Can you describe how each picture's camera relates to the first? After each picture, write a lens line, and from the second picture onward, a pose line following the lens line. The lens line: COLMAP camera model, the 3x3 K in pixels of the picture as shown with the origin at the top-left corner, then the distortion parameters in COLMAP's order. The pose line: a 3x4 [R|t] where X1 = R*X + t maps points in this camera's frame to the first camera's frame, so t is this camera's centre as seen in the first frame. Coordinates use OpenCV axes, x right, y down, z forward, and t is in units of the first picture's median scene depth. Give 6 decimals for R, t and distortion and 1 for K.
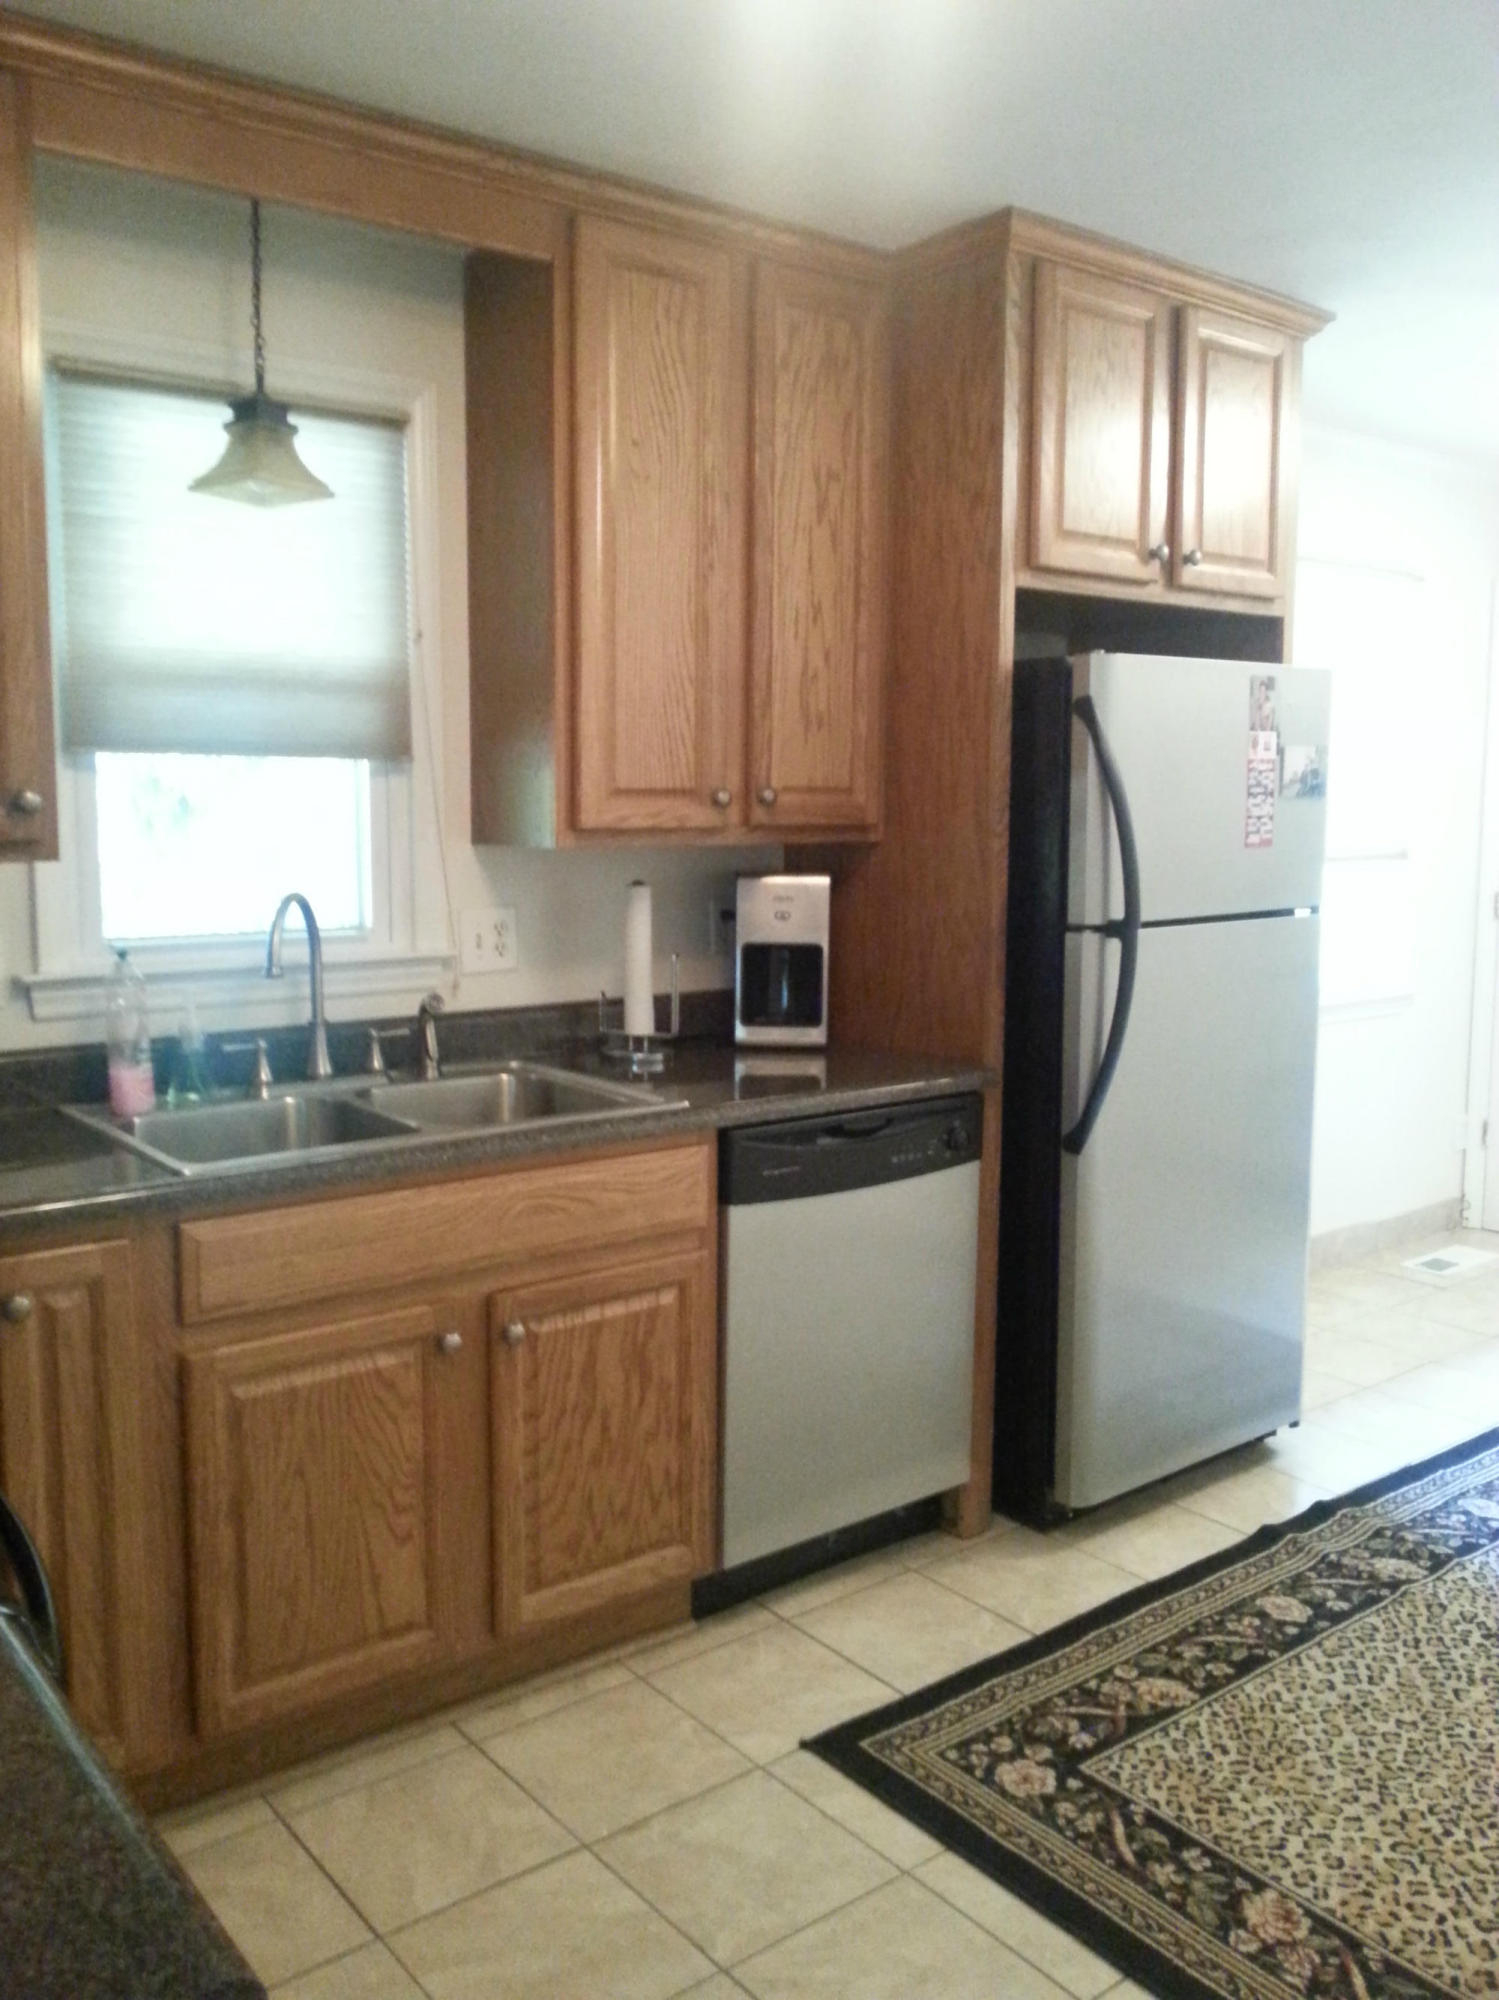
lens RADIAL K [[1649.6, 0, 744.8], [0, 1649.6, 987.0], [0, 0, 1]] dist [-0.004573, 0.000824]
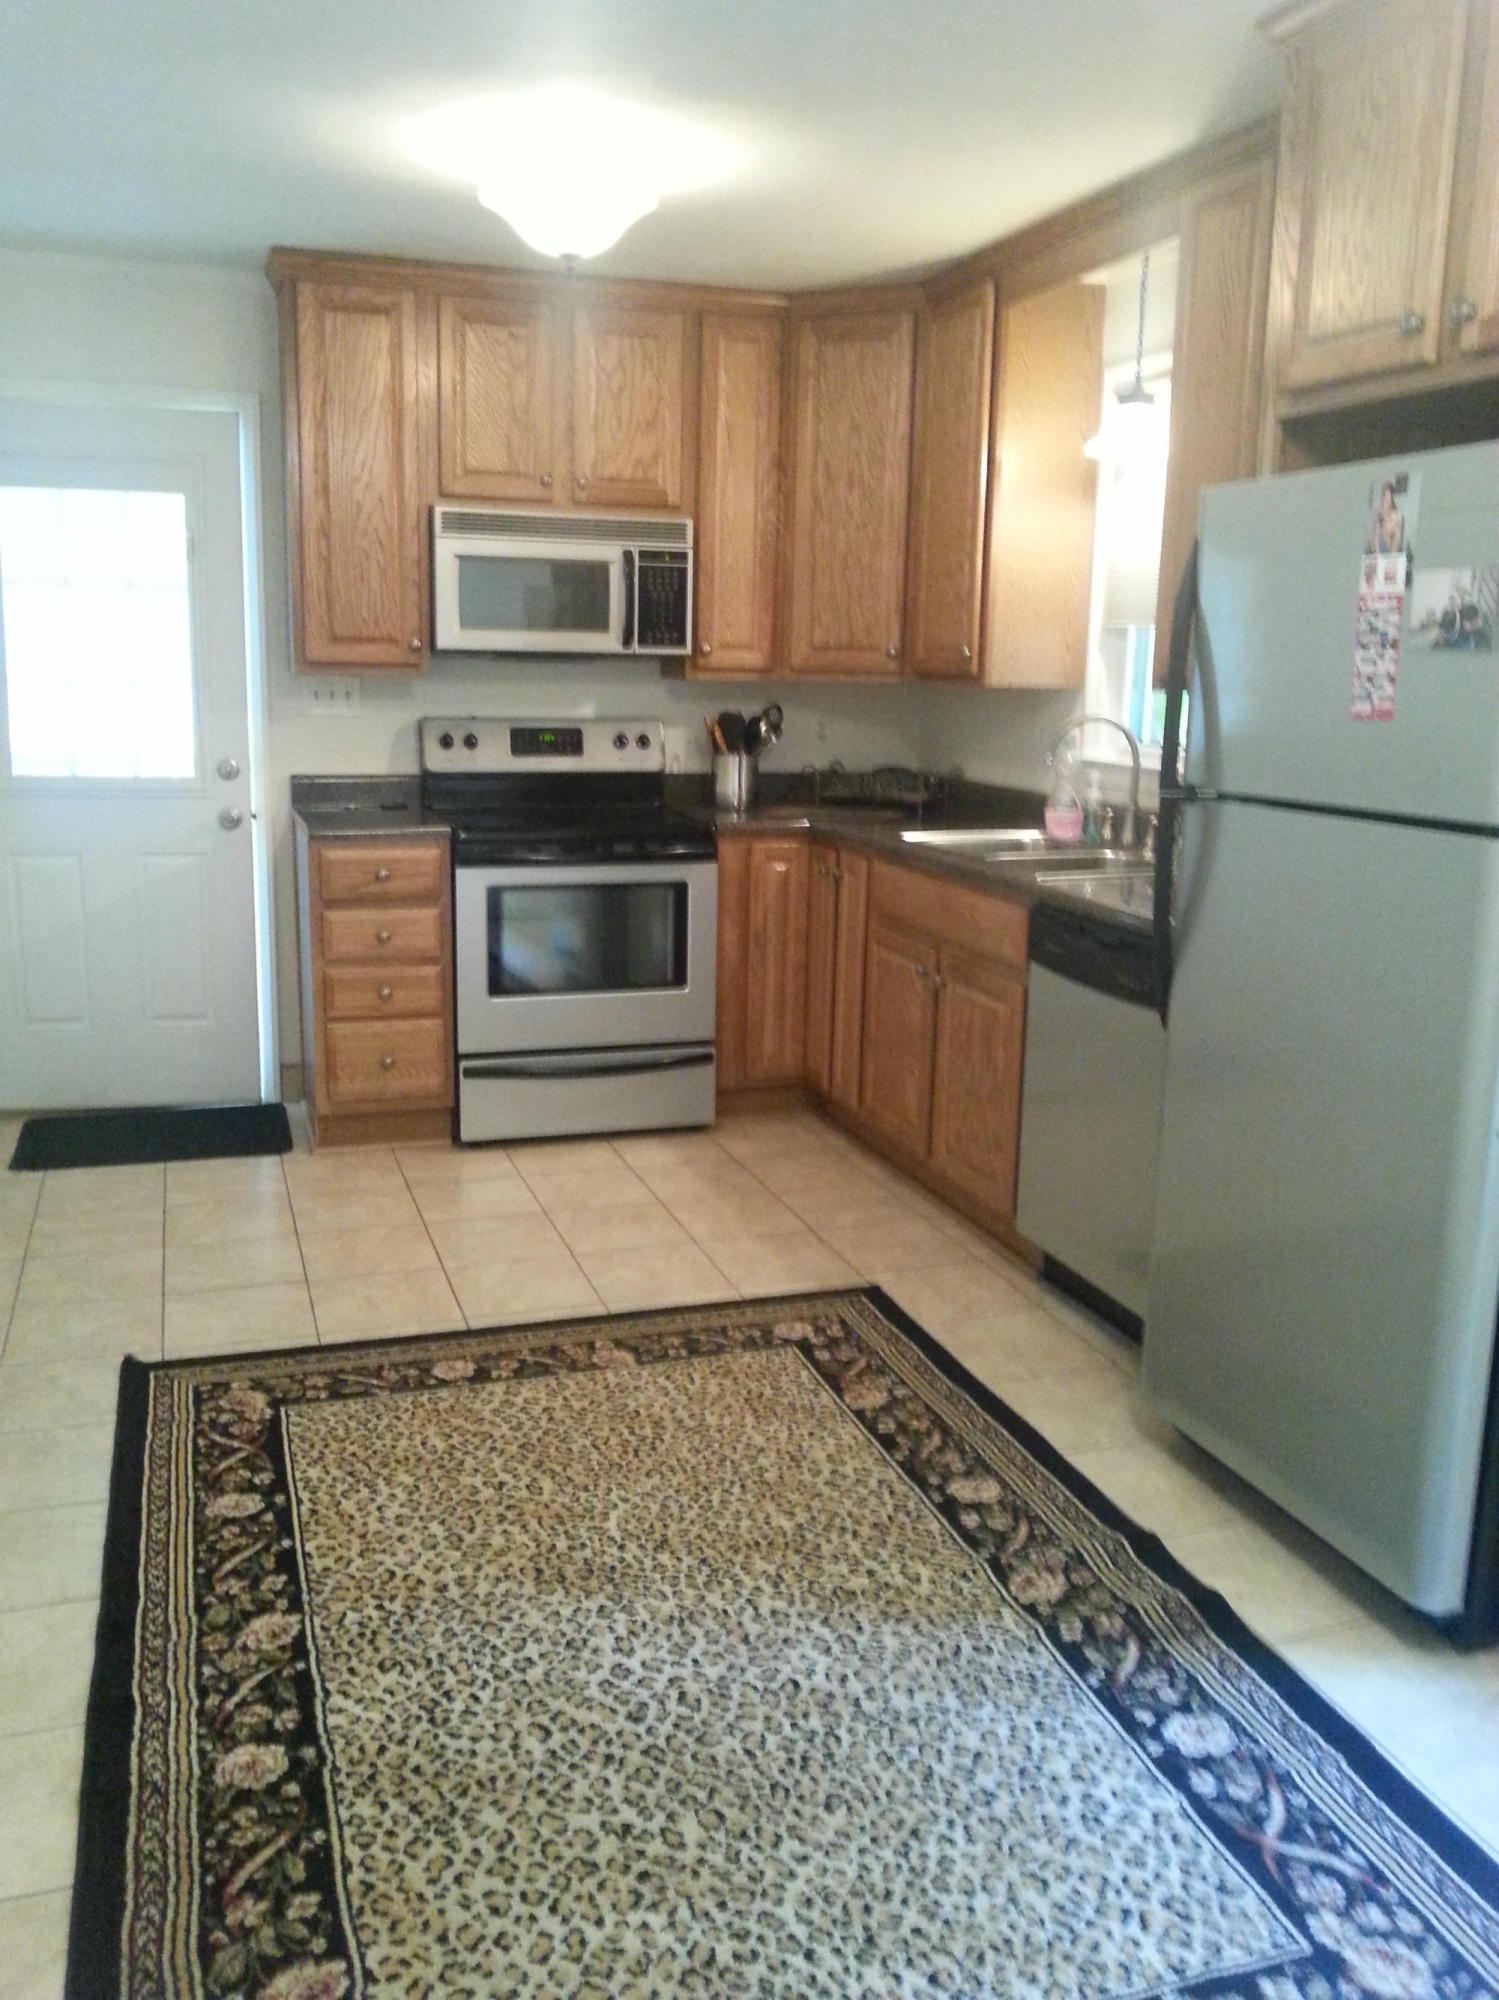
lens RADIAL K [[1649.6, 0, 747.2], [0, 1649.6, 1003.9], [0, 0, 1]] dist [-0.004573, 0.000824]
pose [[-0.334893, 0.180032, -0.924898, 1.216287], [-0.138290, 0.961558, 0.237241, -0.110059], [0.932053, 0.207354, -0.297122, 1.101251]]
